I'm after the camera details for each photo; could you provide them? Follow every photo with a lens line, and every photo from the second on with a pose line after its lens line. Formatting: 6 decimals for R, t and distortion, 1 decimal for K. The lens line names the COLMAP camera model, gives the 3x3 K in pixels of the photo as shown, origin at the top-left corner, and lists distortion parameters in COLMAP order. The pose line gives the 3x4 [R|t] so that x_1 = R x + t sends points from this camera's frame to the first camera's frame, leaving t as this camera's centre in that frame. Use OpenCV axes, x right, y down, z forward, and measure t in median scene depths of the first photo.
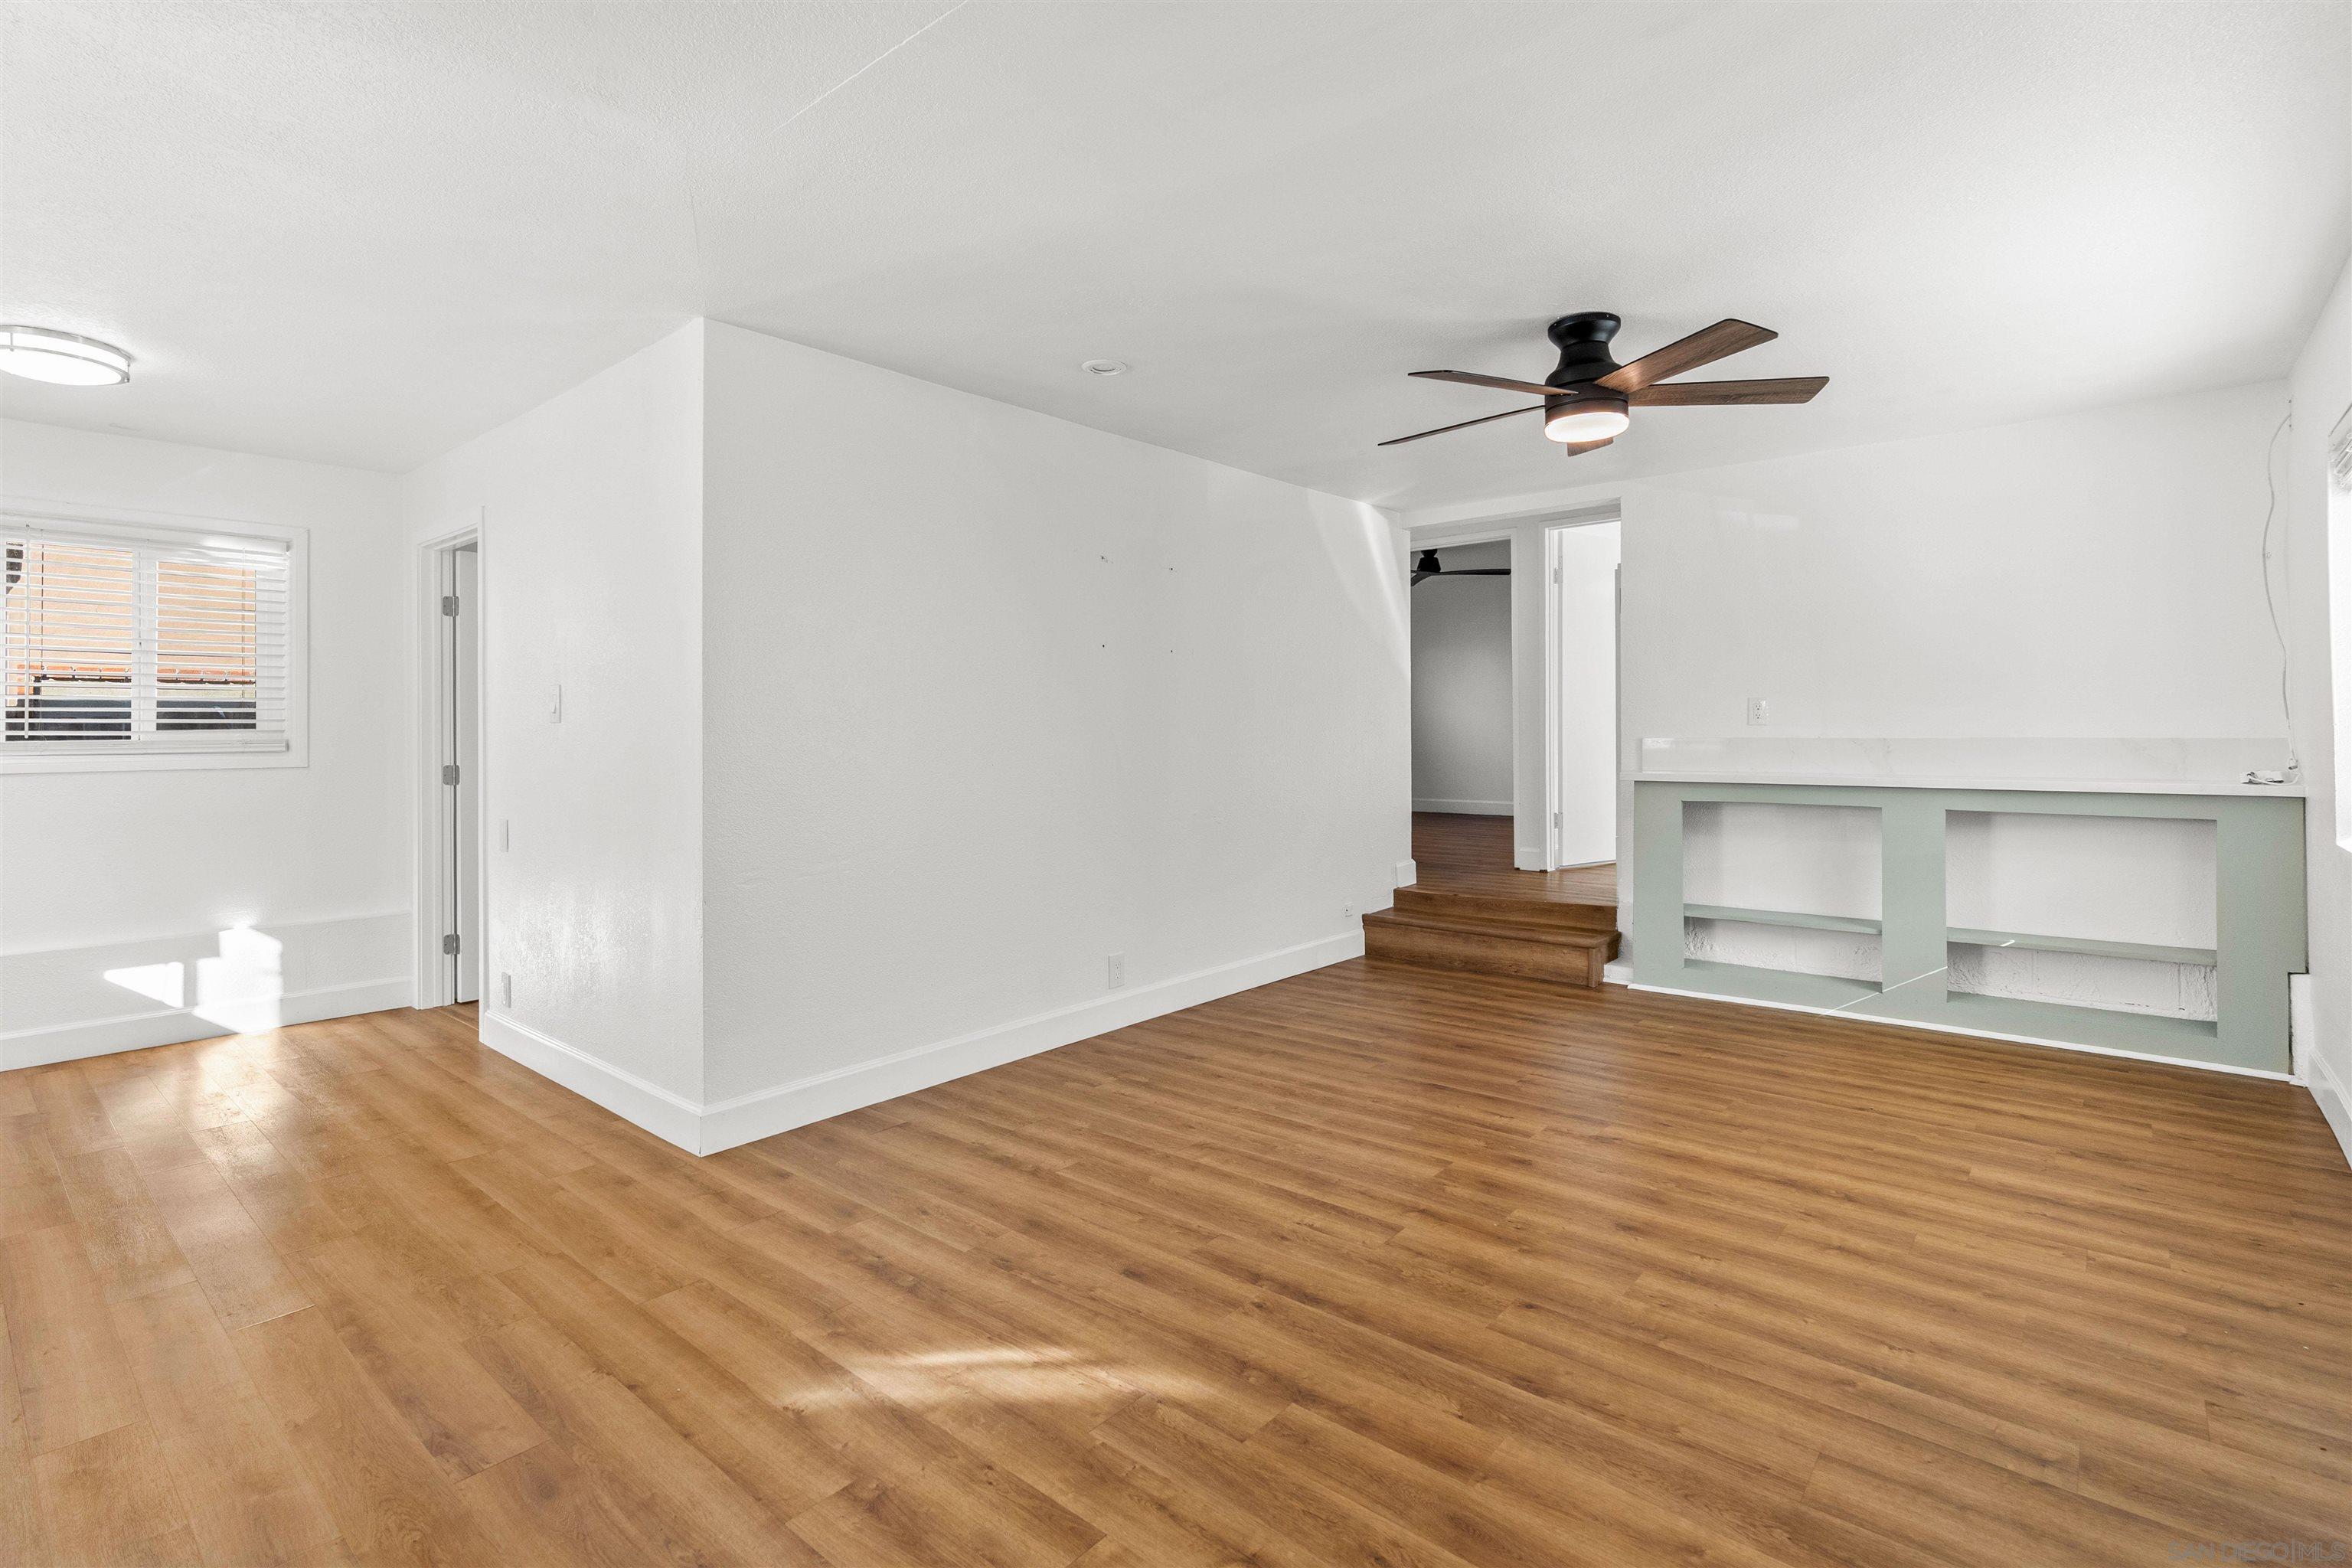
lens RADIAL K [[1118.2, 0, 1156.9], [0, 1118.2, 727.1], [0, 0, 1]] dist [-0.002657, 0.000009]
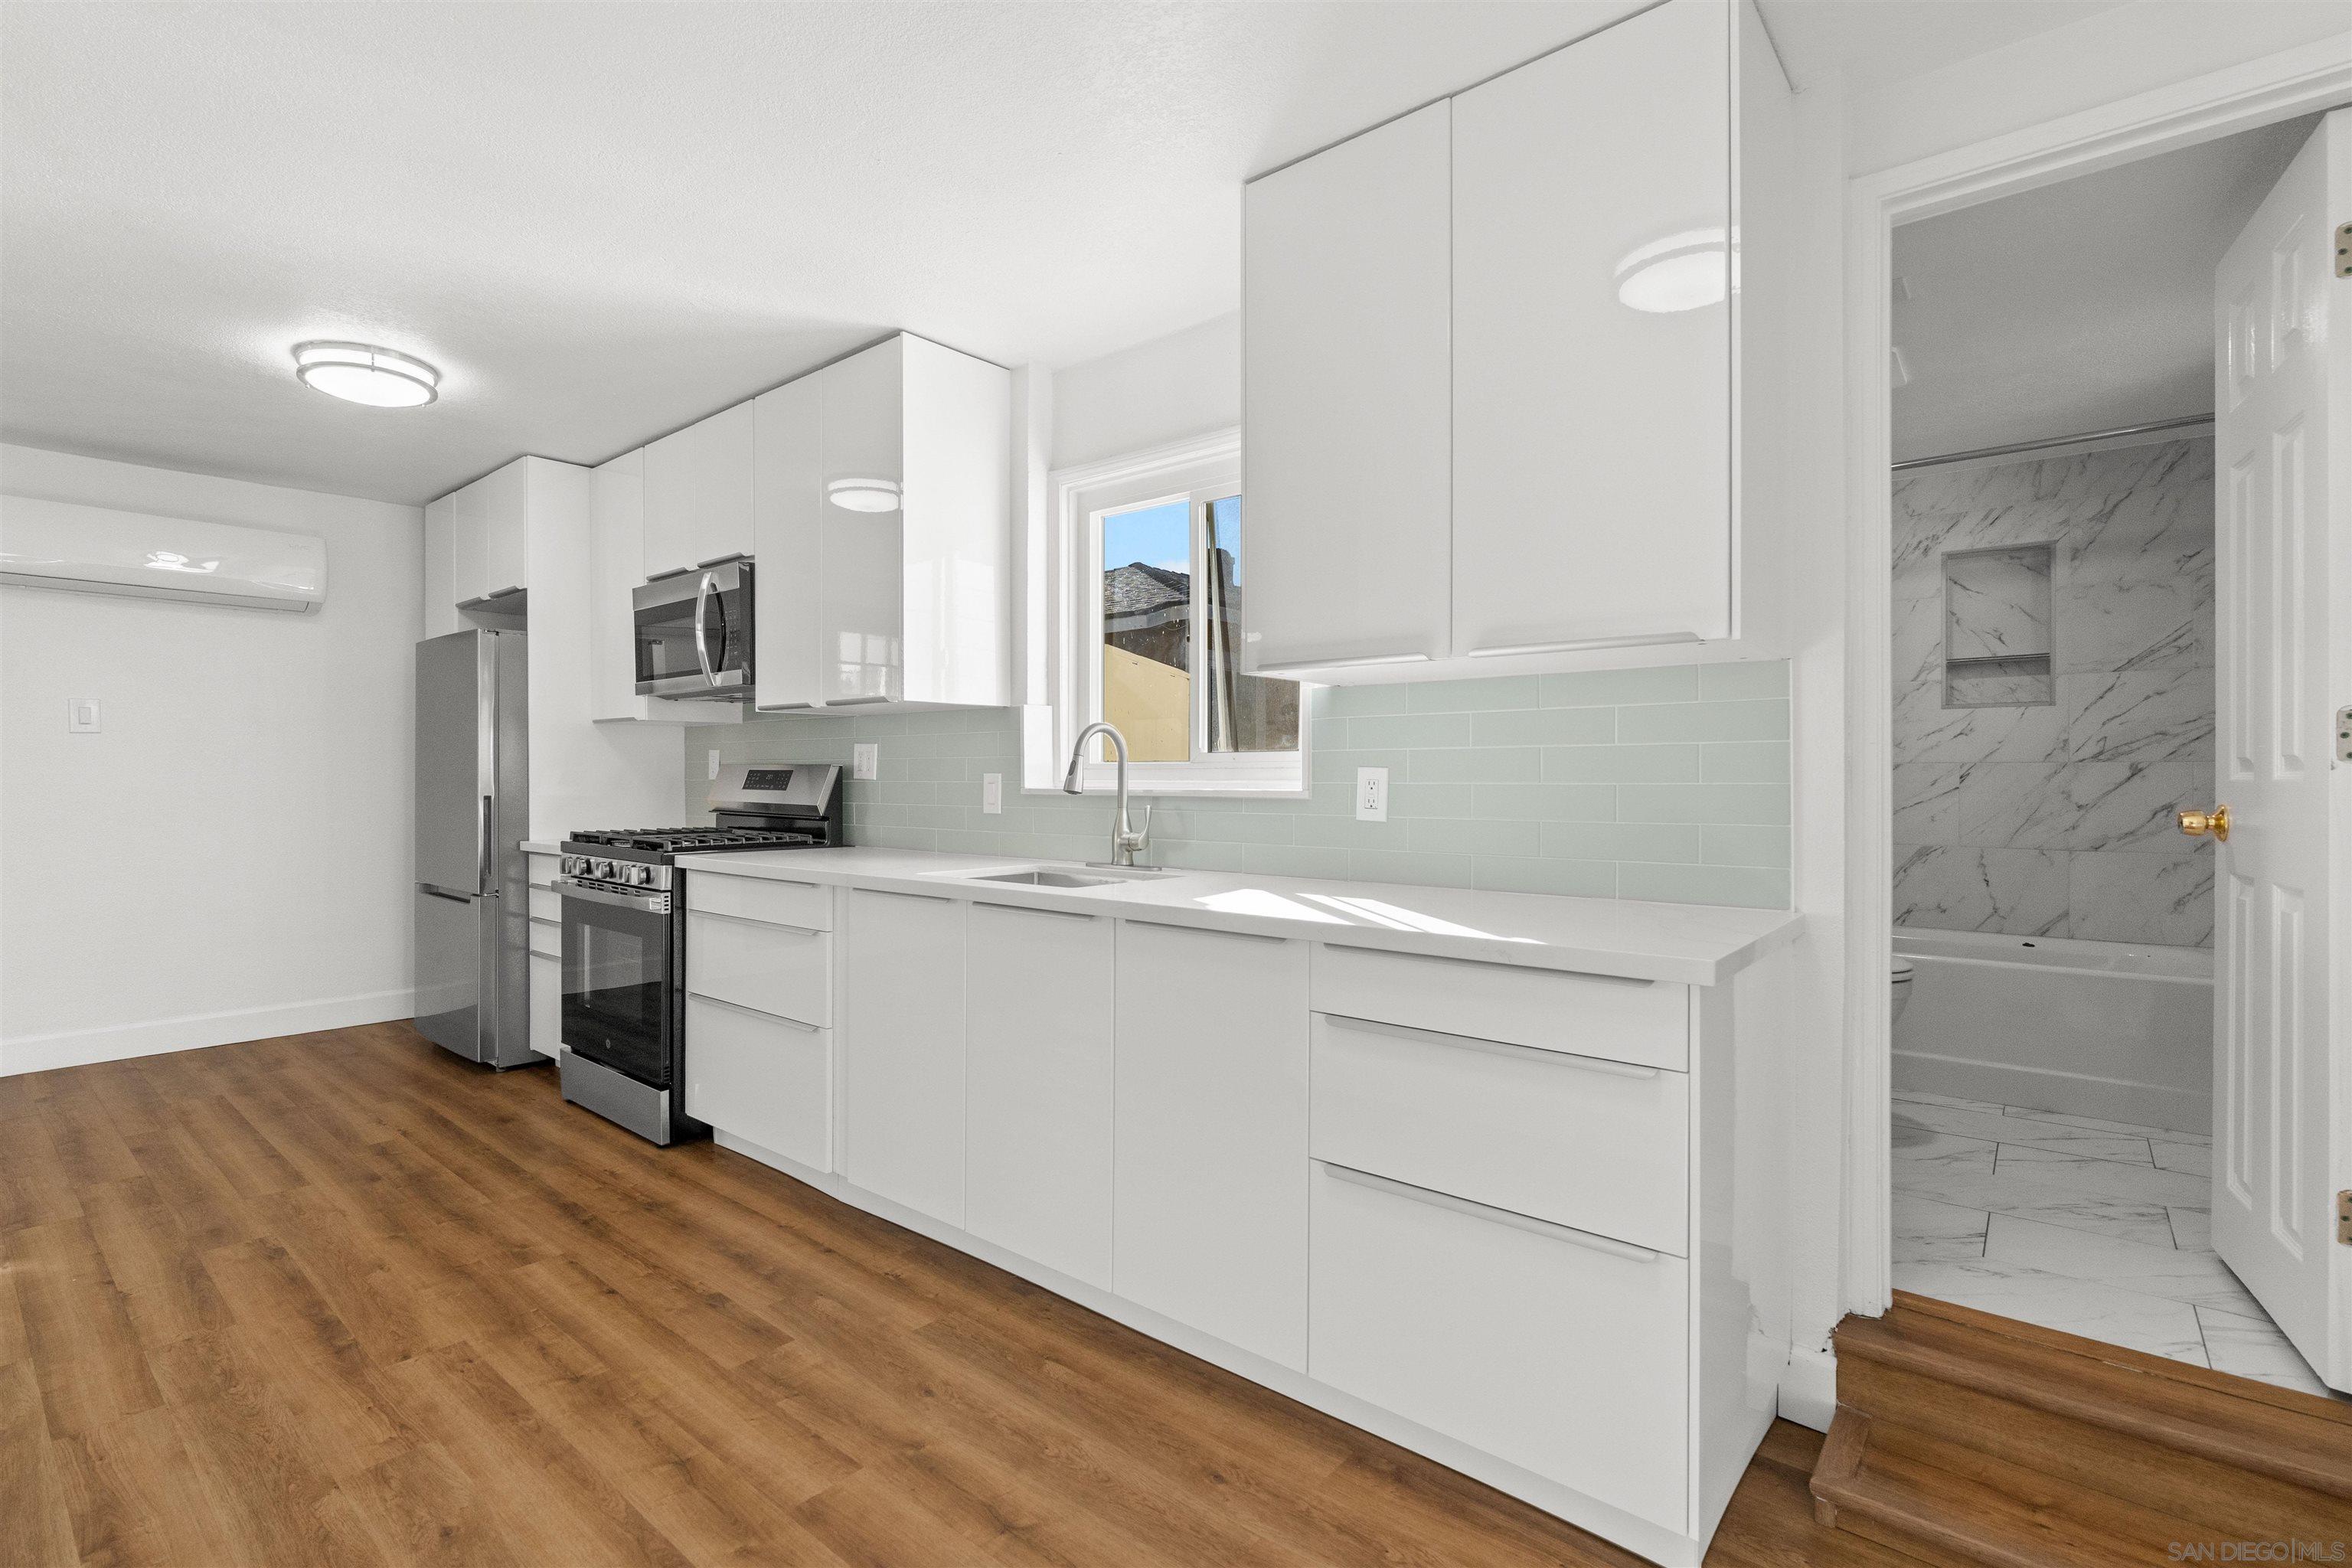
lens RADIAL K [[1069.3, 0, 1135.0], [0, 1069.3, 778.1], [0, 0, 1]] dist [-0.017723, 0.006516]
pose [[-0.999790, 0.008241, -0.018750, -0.976386], [0.008275, 0.999964, -0.001729, 0.027570], [0.018735, -0.001884, -0.999823, 1.348656]]
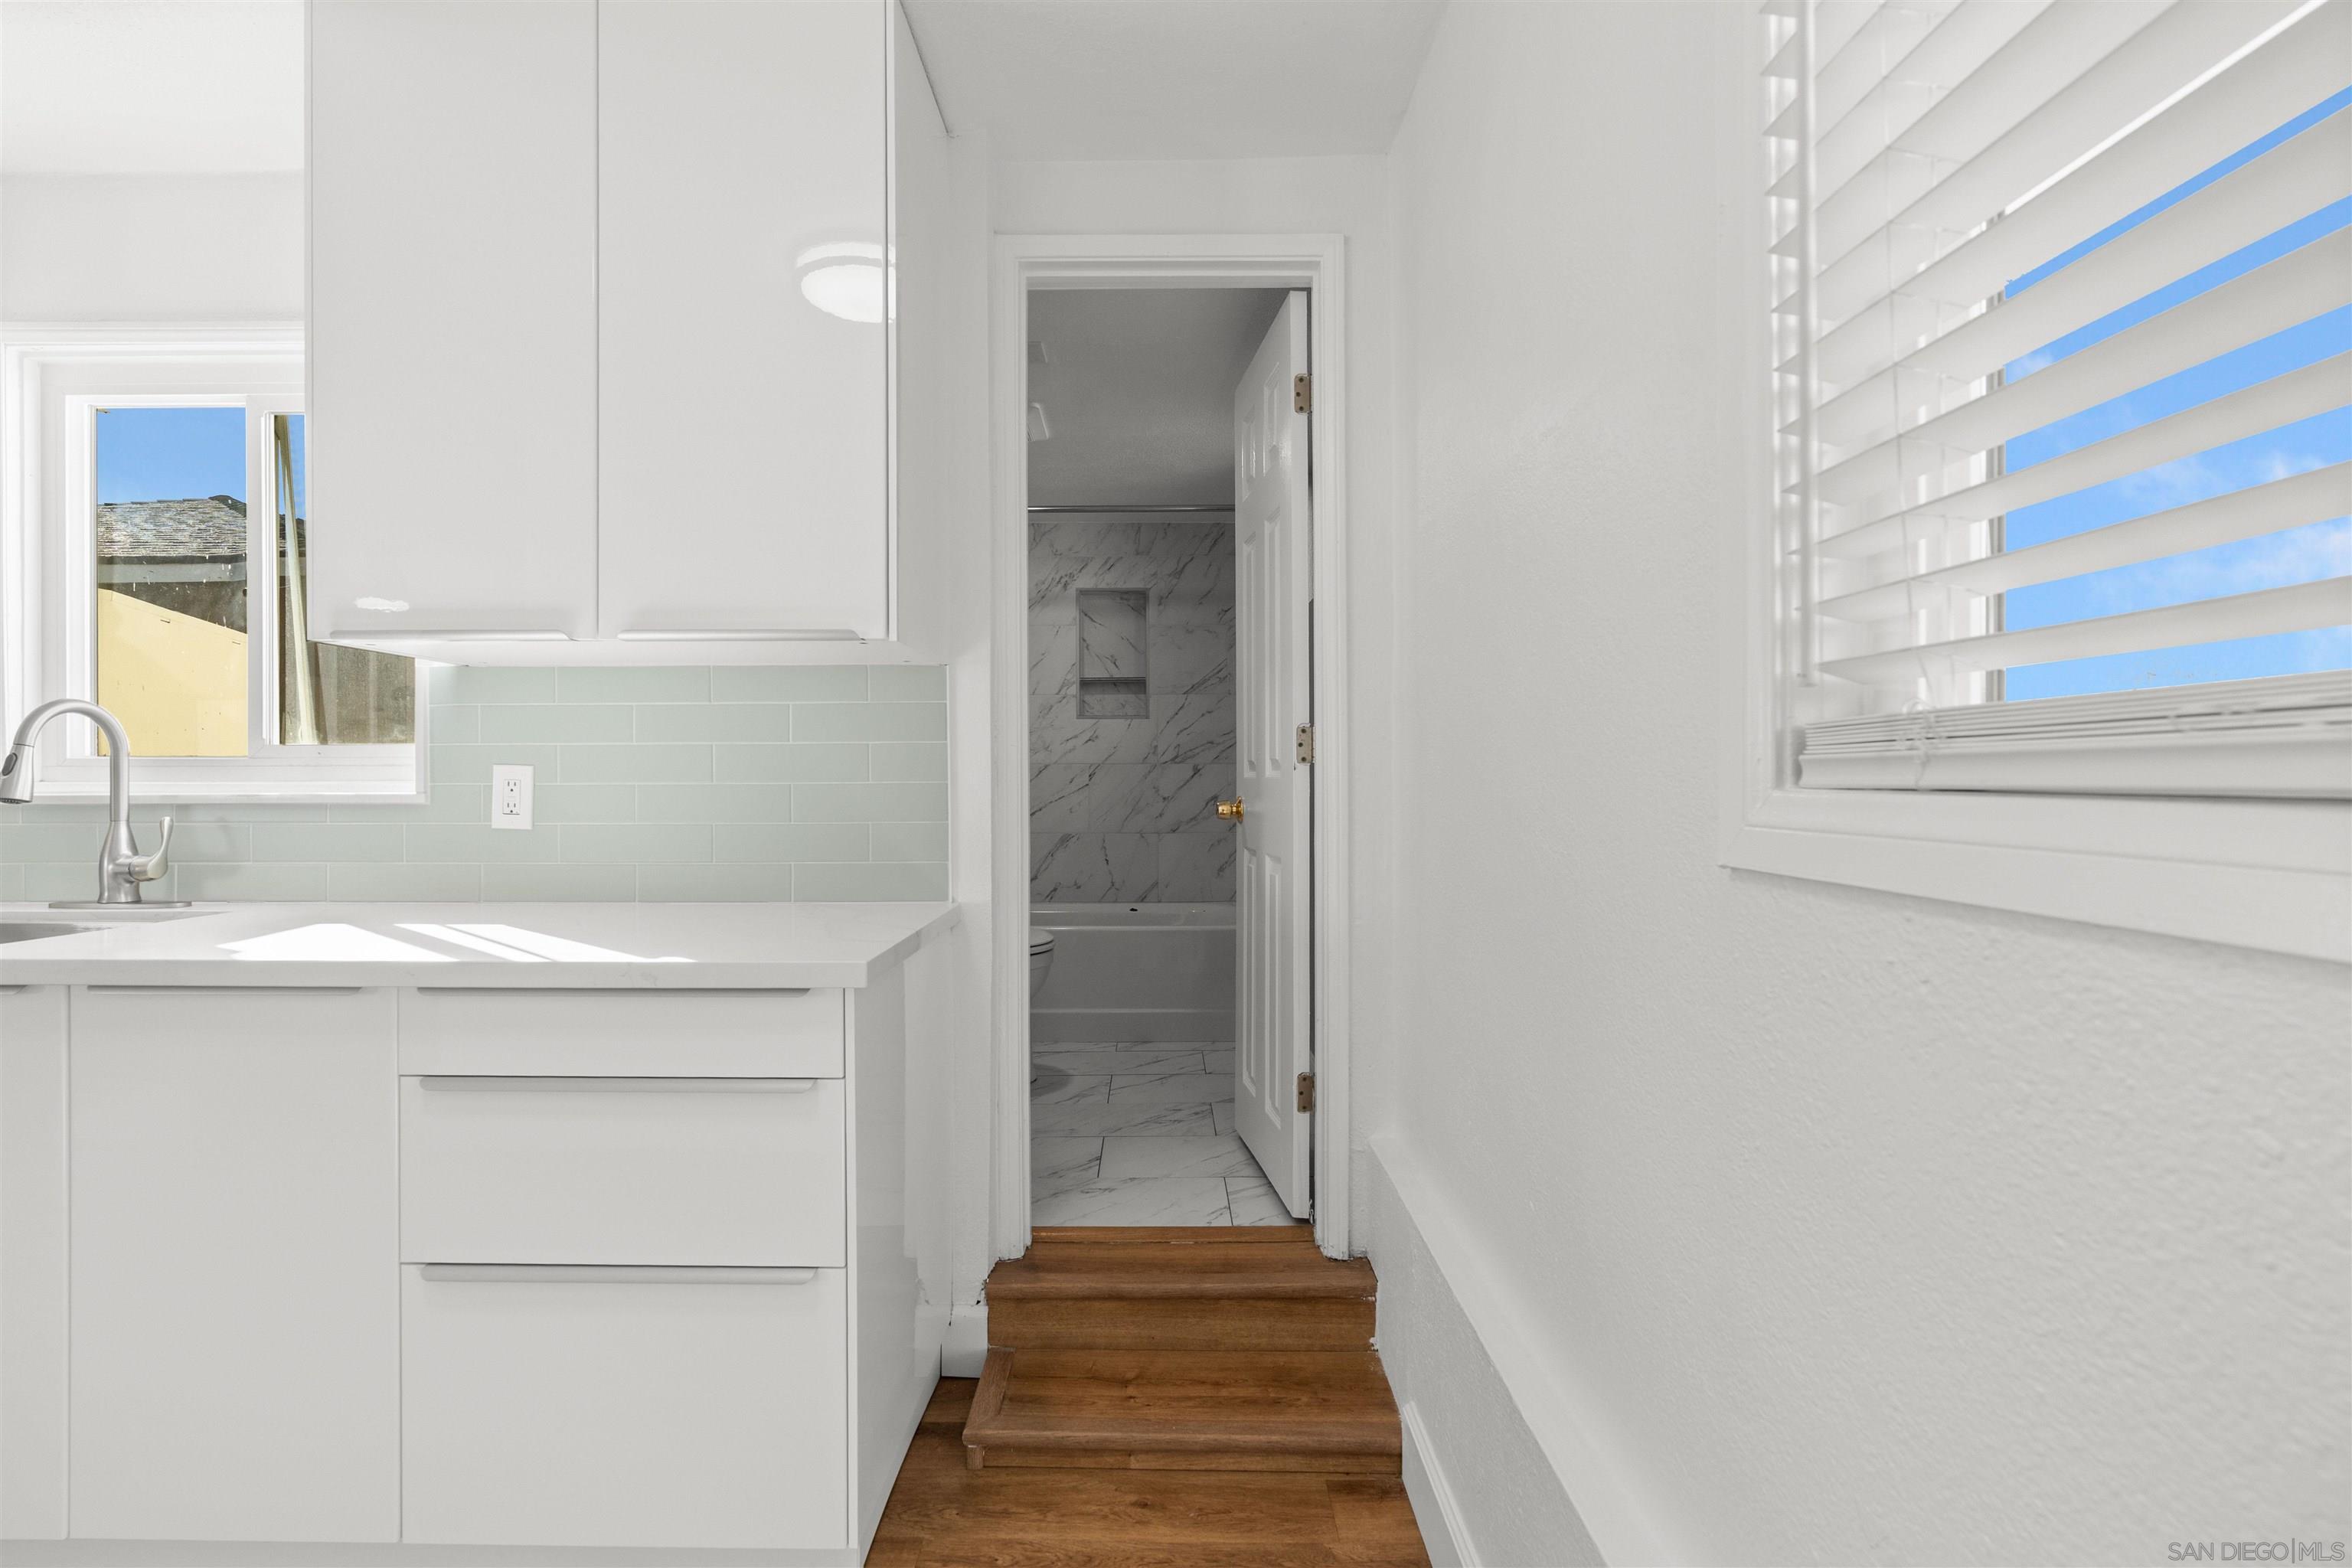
lens RADIAL K [[1053.2, 0, 1131.2], [0, 1053.2, 777.1], [0, 0, 1]] dist [-0.032001, 0.000172]
pose [[-0.761136, 0.010597, -0.648506, -1.035751], [0.009927, 0.999940, 0.004689, 0.027862], [0.648516, -0.002869, -0.761195, 1.305862]]
